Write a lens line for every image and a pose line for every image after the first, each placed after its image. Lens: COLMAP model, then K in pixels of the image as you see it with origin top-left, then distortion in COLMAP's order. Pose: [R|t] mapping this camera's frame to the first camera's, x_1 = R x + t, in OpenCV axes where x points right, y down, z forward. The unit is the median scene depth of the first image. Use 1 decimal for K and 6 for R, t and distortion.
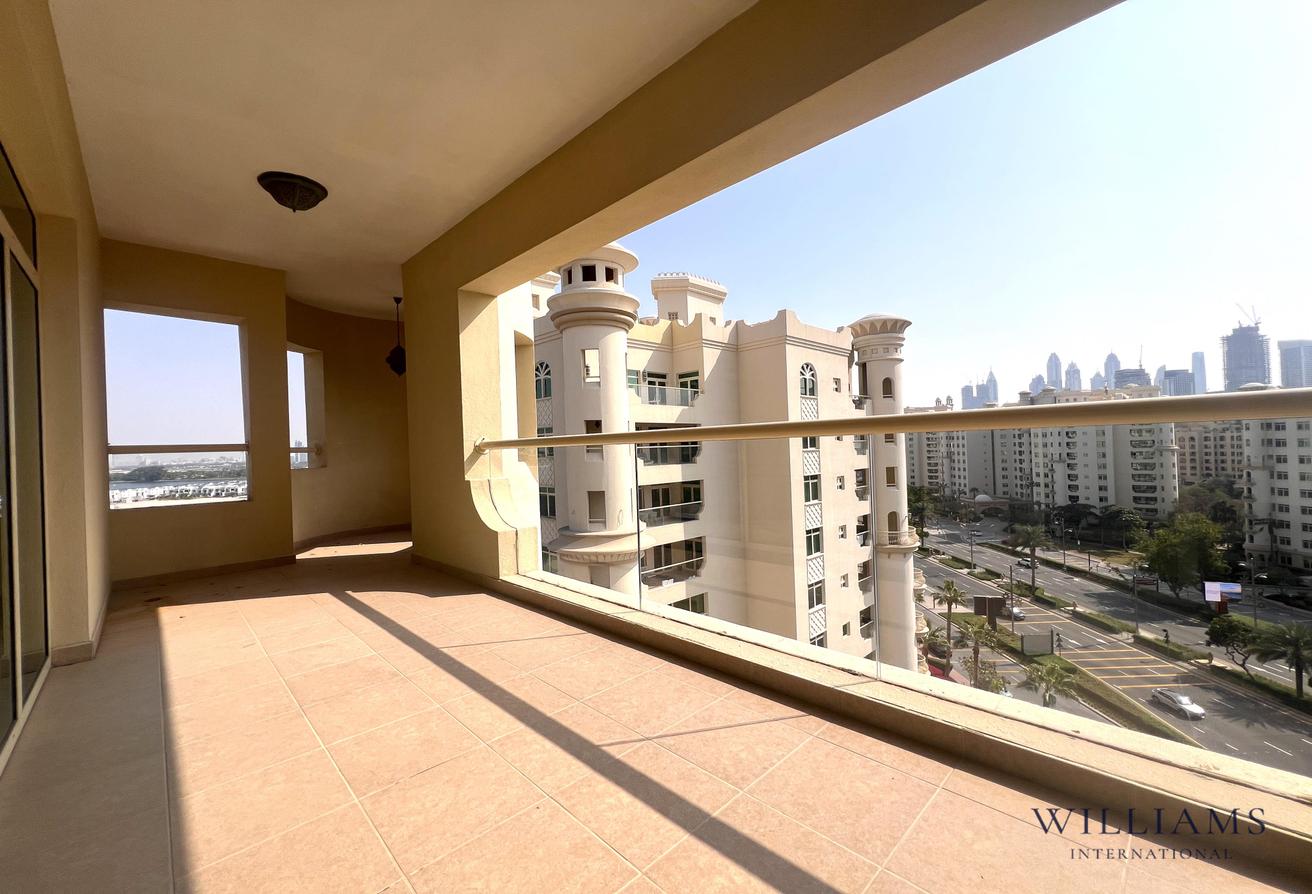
lens RADIAL K [[522.5, 0, 656.0], [0, 522.5, 447.0], [0, 0, 1]] dist [-0.007319, 0.000366]
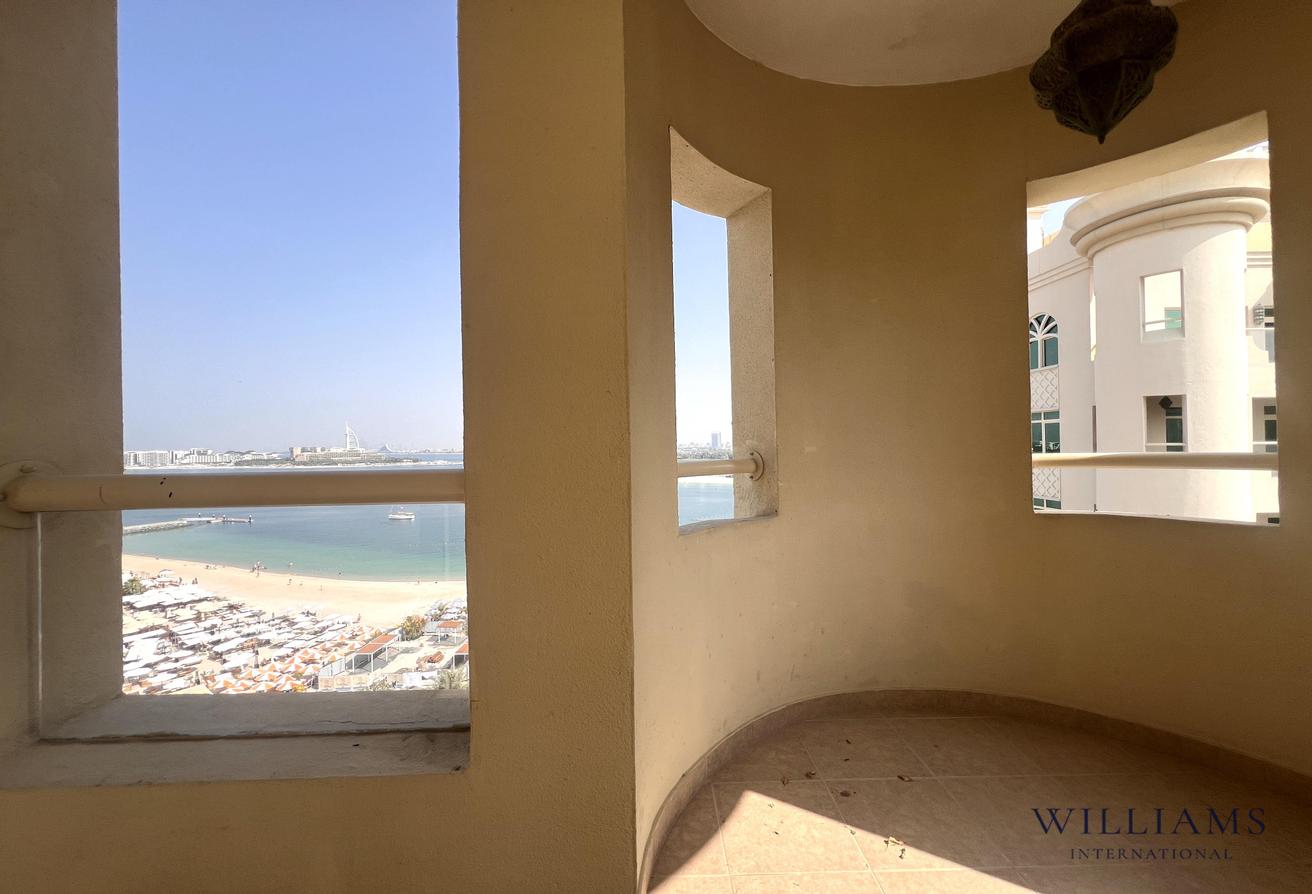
lens RADIAL K [[522.5, 0, 656.0], [0, 522.5, 447.0], [0, 0, 1]] dist [-0.007319, 0.000366]
pose [[0.719151, 0.016818, -0.694650, -0.124987], [-0.003049, 0.999774, 0.021049, -0.004203], [0.694847, -0.013020, 0.719040, 0.192697]]
